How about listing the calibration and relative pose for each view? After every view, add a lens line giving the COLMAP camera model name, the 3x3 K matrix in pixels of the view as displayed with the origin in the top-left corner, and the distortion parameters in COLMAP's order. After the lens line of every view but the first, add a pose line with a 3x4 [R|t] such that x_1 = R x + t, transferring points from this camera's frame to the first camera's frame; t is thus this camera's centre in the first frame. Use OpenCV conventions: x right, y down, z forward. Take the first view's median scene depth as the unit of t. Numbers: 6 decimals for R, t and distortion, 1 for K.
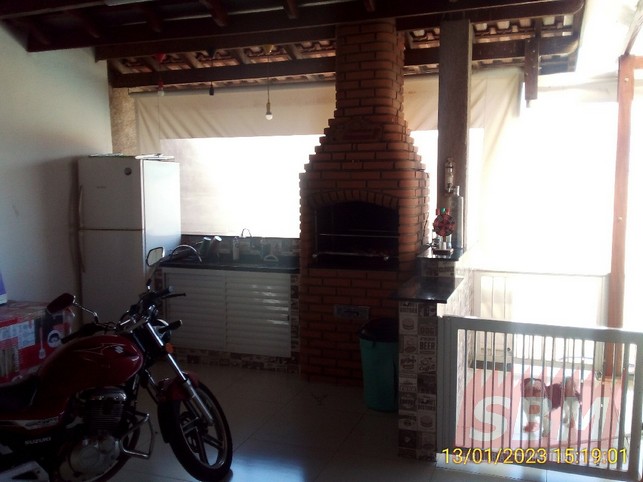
lens RADIAL K [[551.3, 0, 335.2], [0, 551.3, 242.3], [0, 0, 1]] dist [0.003044, -0.006729]
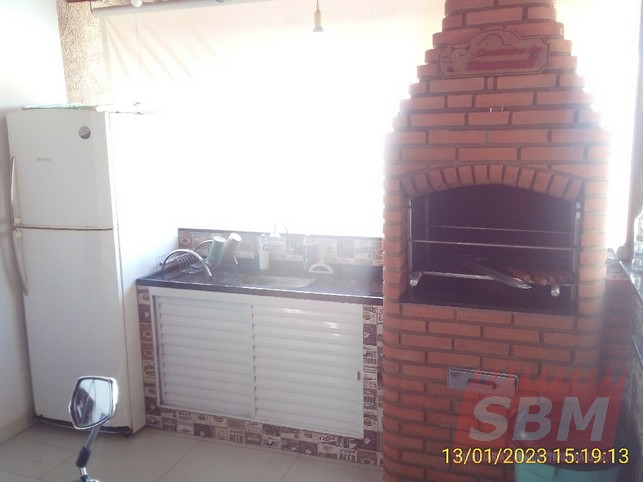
lens RADIAL K [[551.3, 0, 335.2], [0, 551.3, 242.3], [0, 0, 1]] dist [0.003044, -0.006729]
pose [[0.999915, -0.011320, -0.006478, -0.102671], [0.011824, 0.996395, 0.084004, -0.058075], [0.005504, -0.084073, 0.996444, 0.400636]]
